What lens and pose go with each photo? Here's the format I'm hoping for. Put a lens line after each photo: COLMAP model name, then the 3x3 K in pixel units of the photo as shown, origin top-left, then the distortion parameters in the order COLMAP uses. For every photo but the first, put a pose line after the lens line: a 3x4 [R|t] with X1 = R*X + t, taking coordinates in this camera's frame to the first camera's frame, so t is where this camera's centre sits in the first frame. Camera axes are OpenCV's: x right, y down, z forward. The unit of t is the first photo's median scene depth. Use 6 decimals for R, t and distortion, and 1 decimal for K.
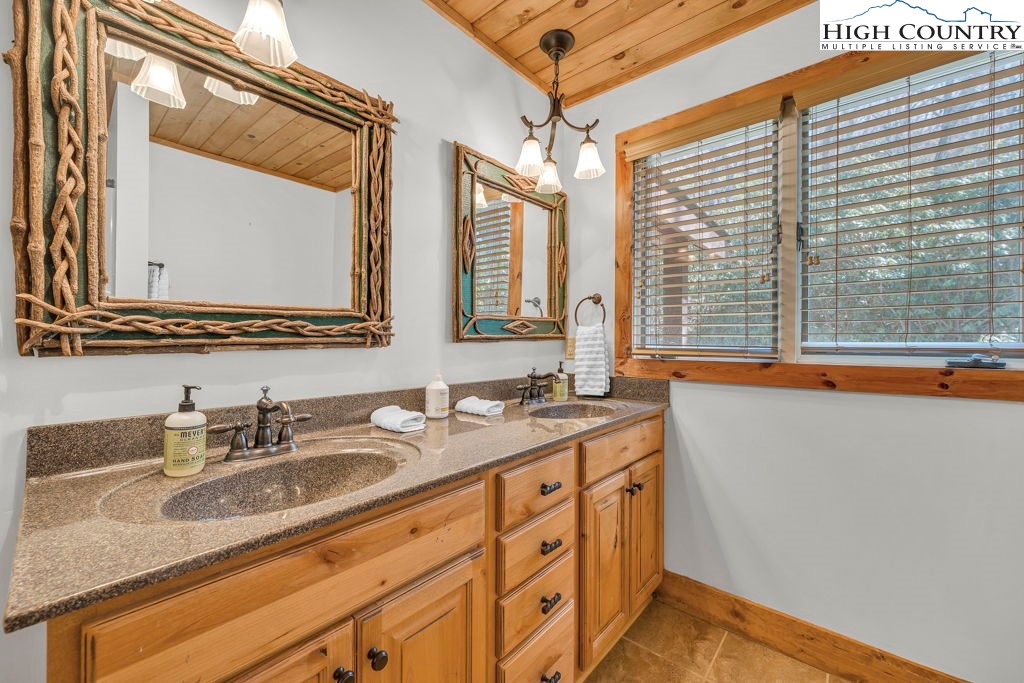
lens RADIAL K [[406.4, 0, 508.4], [0, 406.4, 338.2], [0, 0, 1]] dist [0.000954, -0.000002]
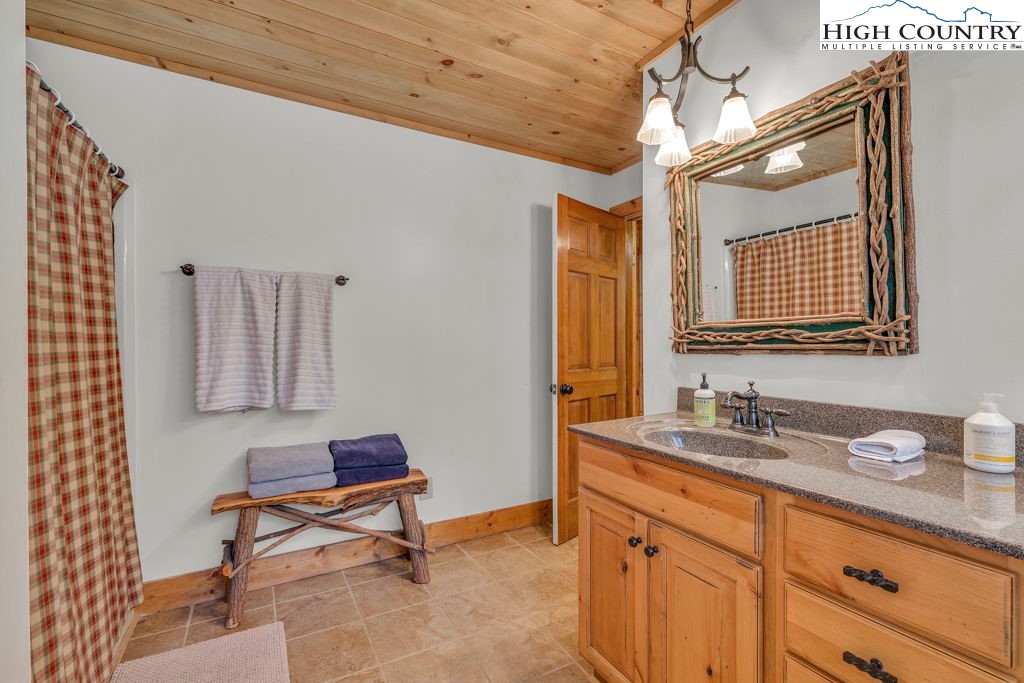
lens RADIAL K [[471.9, 0, 511.8], [0, 471.9, 343.1], [0, 0, 1]] dist [0.001003, 0.000907]
pose [[-0.347900, -0.005714, -0.937514, 1.115232], [-0.001304, 0.999983, -0.005610, 0.004676], [0.937531, -0.000729, -0.347902, 0.810707]]
